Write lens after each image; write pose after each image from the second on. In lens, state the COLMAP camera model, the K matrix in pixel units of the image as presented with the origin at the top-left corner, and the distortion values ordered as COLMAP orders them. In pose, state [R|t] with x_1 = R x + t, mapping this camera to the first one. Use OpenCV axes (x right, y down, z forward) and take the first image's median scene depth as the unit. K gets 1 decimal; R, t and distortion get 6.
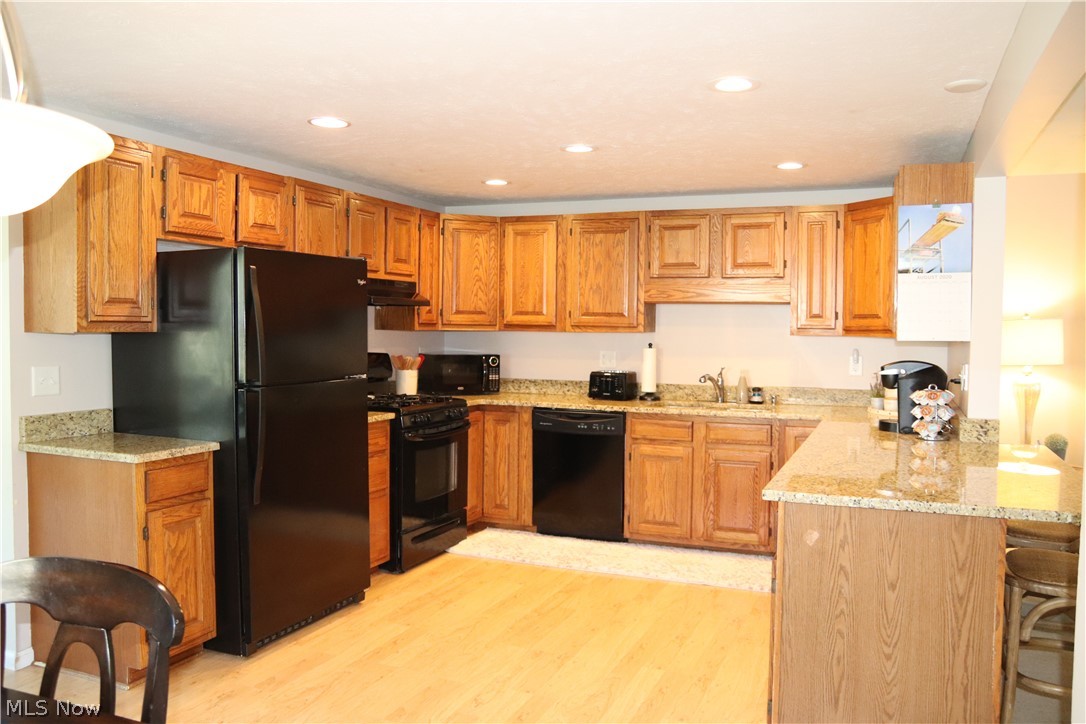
lens RADIAL K [[842.1, 0, 543.0], [0, 842.1, 362.0], [0, 0, 1]] dist [-0.131142, 0.125564]
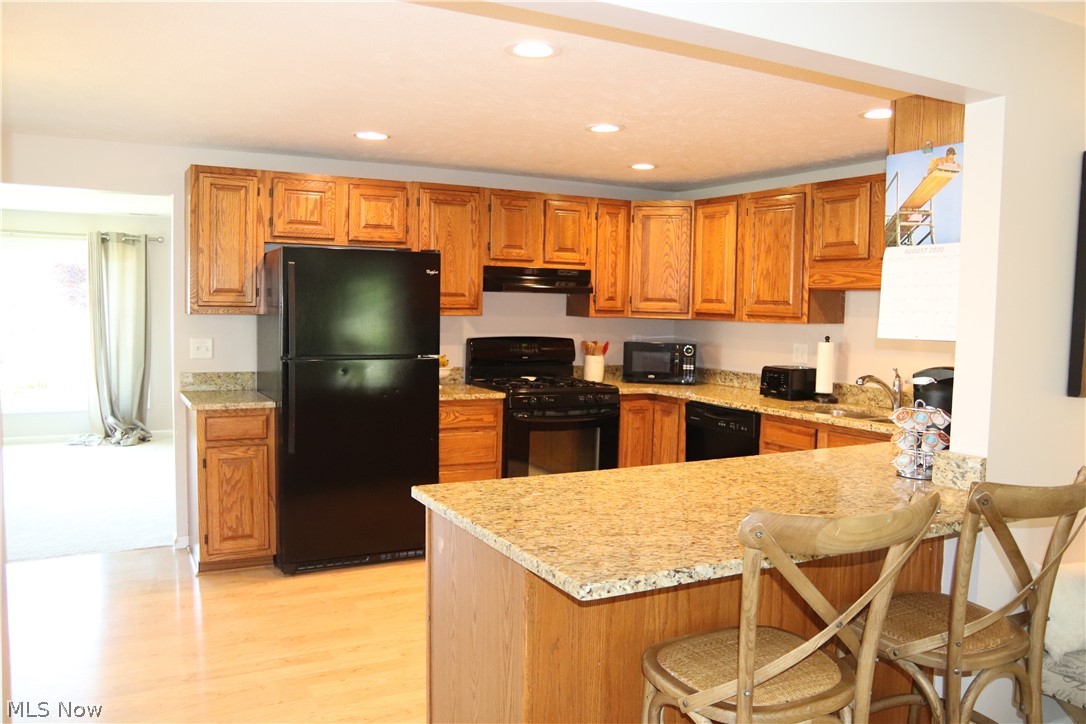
lens RADIAL K [[842.1, 0, 543.0], [0, 842.1, 362.0], [0, 0, 1]] dist [-0.131142, 0.125564]
pose [[0.784578, 0.046790, -0.618263, 0.444743], [-0.037577, 0.998904, 0.027911, -0.009301], [0.618891, 0.001334, 0.785476, 0.156531]]
